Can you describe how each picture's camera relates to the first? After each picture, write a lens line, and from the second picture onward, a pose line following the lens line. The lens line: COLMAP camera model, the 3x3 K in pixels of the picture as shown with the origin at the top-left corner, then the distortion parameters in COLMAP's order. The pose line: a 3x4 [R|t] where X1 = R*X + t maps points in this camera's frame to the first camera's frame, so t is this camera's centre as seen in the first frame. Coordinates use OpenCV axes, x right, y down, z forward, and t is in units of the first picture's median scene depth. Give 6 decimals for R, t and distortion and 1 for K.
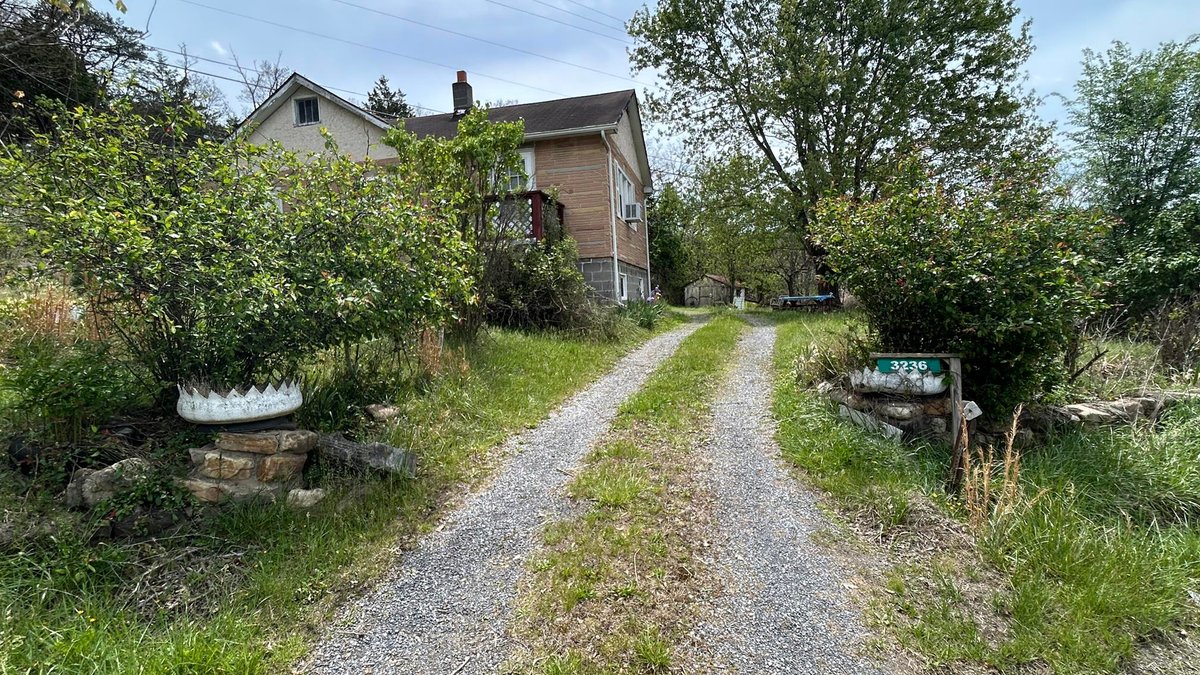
lens RADIAL K [[590.9, 0, 600.0], [0, 590.9, 337.5], [0, 0, 1]] dist [-0.000682, -0.000102]
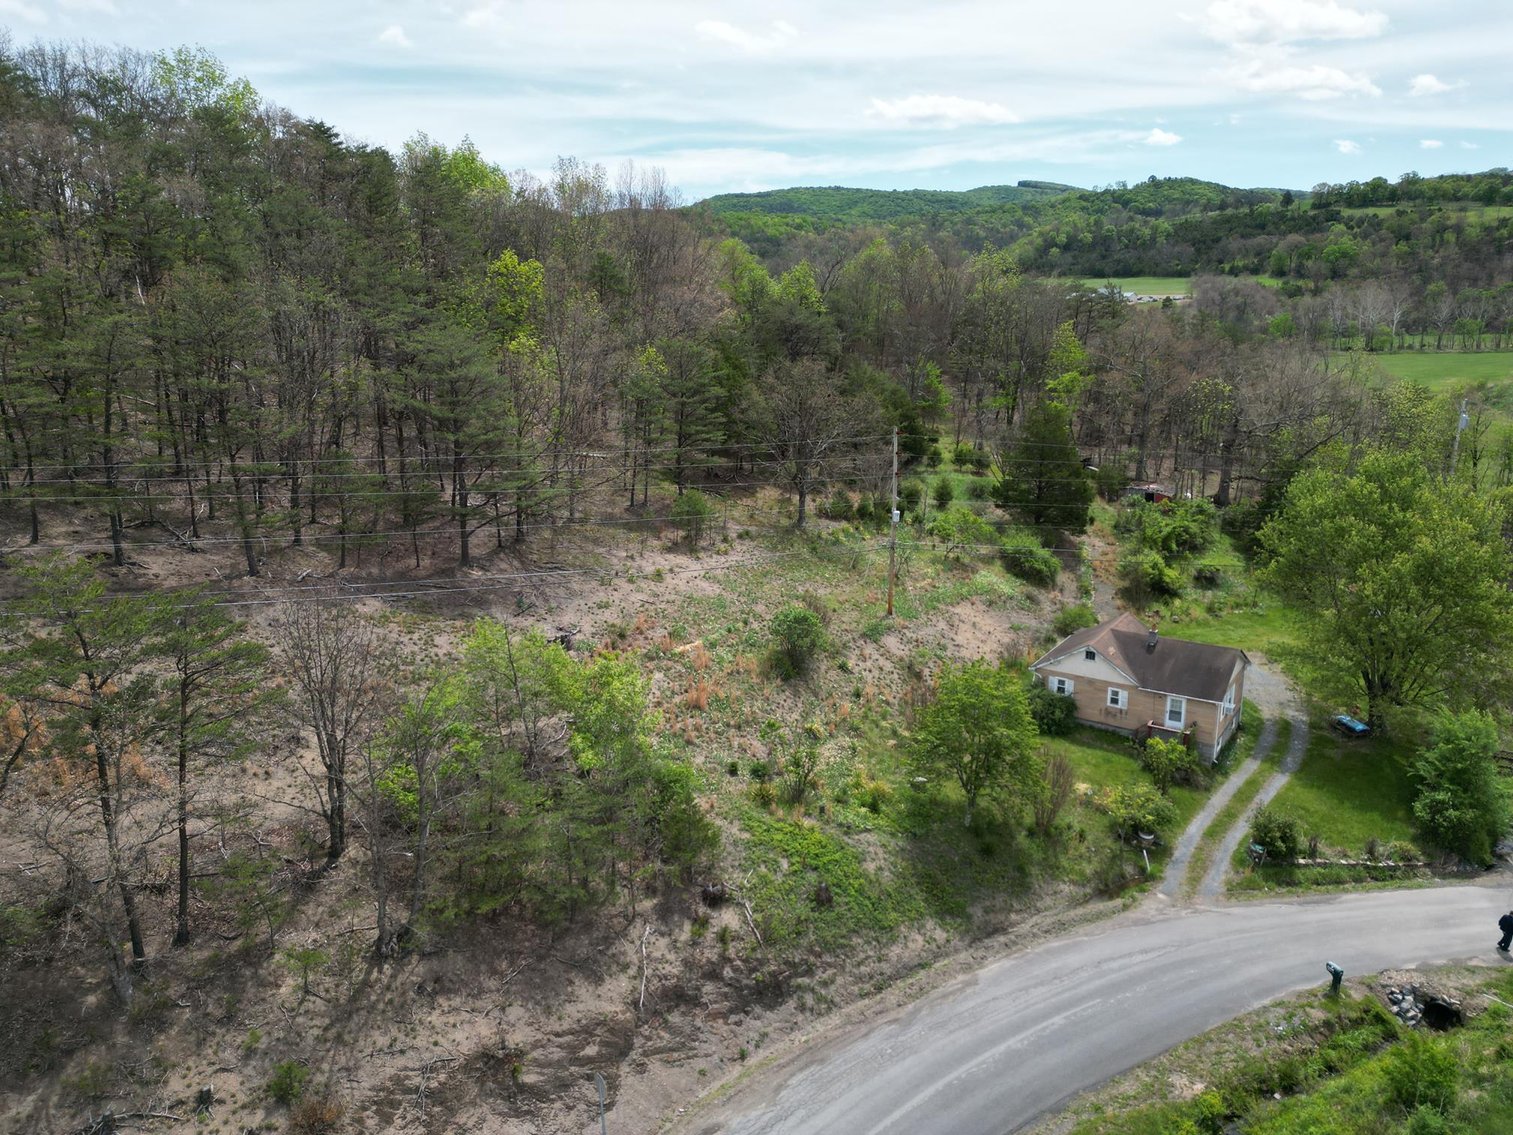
lens RADIAL K [[1051.3, 0, 756.5], [0, 1051.3, 567.5], [0, 0, 1]] dist [0.091508, -0.087270]
pose [[0.911081, 0.143805, -0.386330, -0.059928], [-0.059545, 0.973260, 0.221855, -0.987739], [0.407904, -0.179124, 0.895282, -2.102916]]
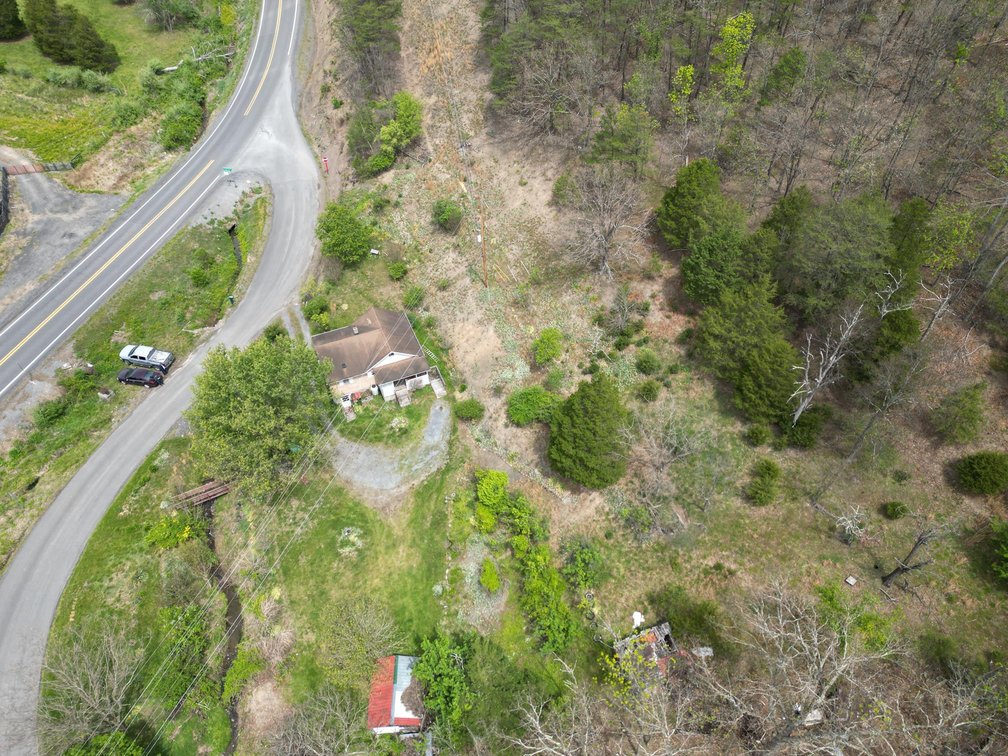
lens RADIAL K [[700.4, 0, 504.0], [0, 700.4, 378.0], [0, 0, 1]] dist [0.091508, -0.087270]
pose [[-0.837081, 0.451611, -0.308775, 0.378469], [0.026315, 0.596992, 0.801815, -2.786540], [0.546446, 0.663059, -0.511615, 2.927934]]
